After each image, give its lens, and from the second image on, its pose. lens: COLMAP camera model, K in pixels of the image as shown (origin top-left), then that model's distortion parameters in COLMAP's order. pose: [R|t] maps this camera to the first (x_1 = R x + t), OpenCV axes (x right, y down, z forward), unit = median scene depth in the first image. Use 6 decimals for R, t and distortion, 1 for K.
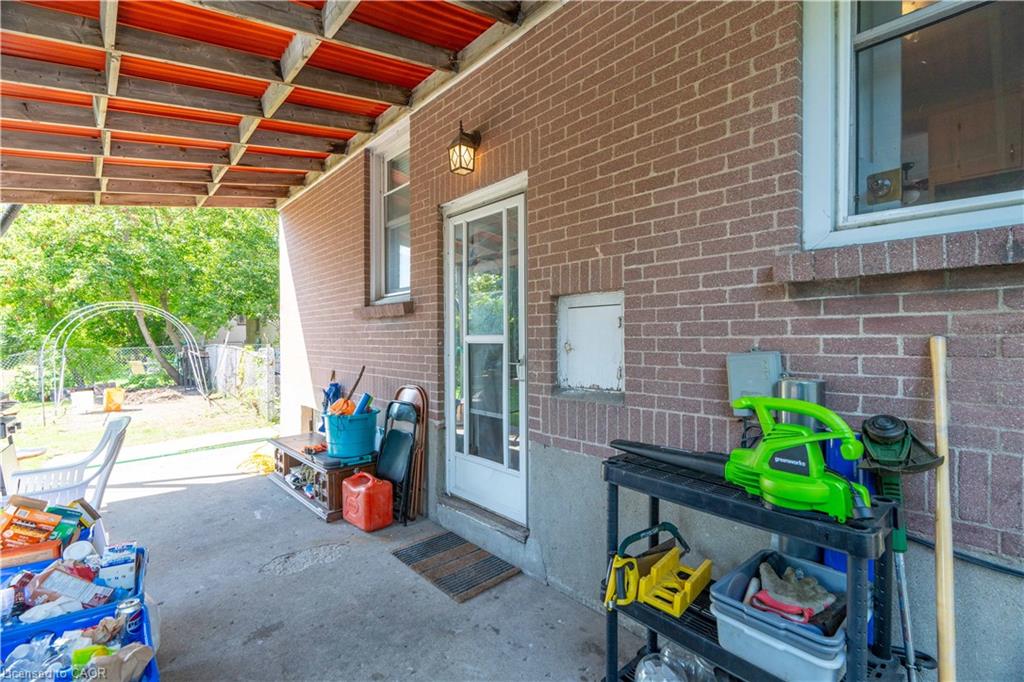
lens RADIAL K [[457.1, 0, 505.8], [0, 457.1, 341.2], [0, 0, 1]] dist [-0.008072, 0.001130]
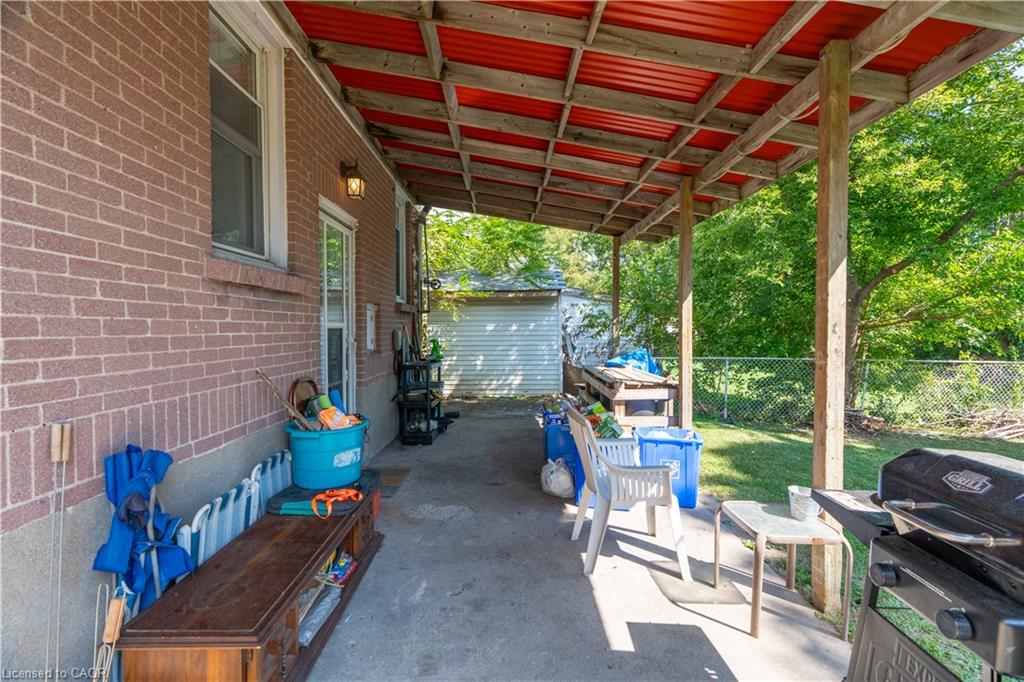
lens RADIAL K [[457.1, 0, 505.8], [0, 457.1, 341.2], [0, 0, 1]] dist [-0.008072, 0.001130]
pose [[-0.747315, -0.009703, 0.664399, -1.099396], [0.010264, 0.999606, 0.026143, 0.009771], [-0.664391, 0.026357, -0.746921, 1.442026]]
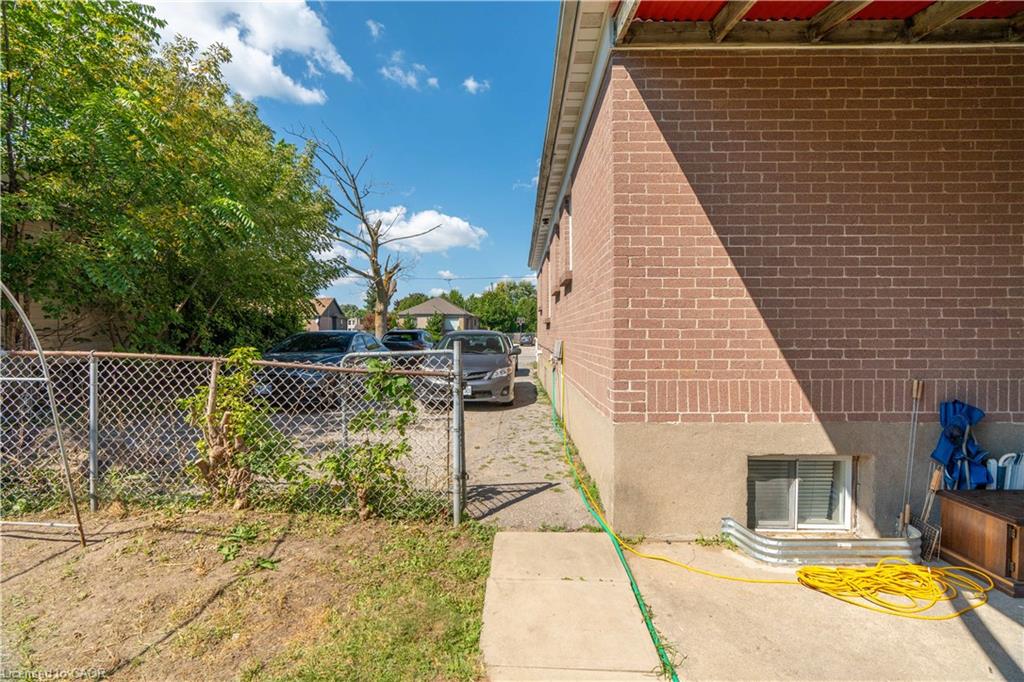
lens RADIAL K [[457.1, 0, 505.8], [0, 457.1, 341.2], [0, 0, 1]] dist [-0.008072, 0.001130]
pose [[0.677182, -0.006324, 0.735789, -1.670205], [0.000704, 0.999968, 0.007946, 0.010783], [-0.735815, -0.004863, 0.677165, 1.397114]]
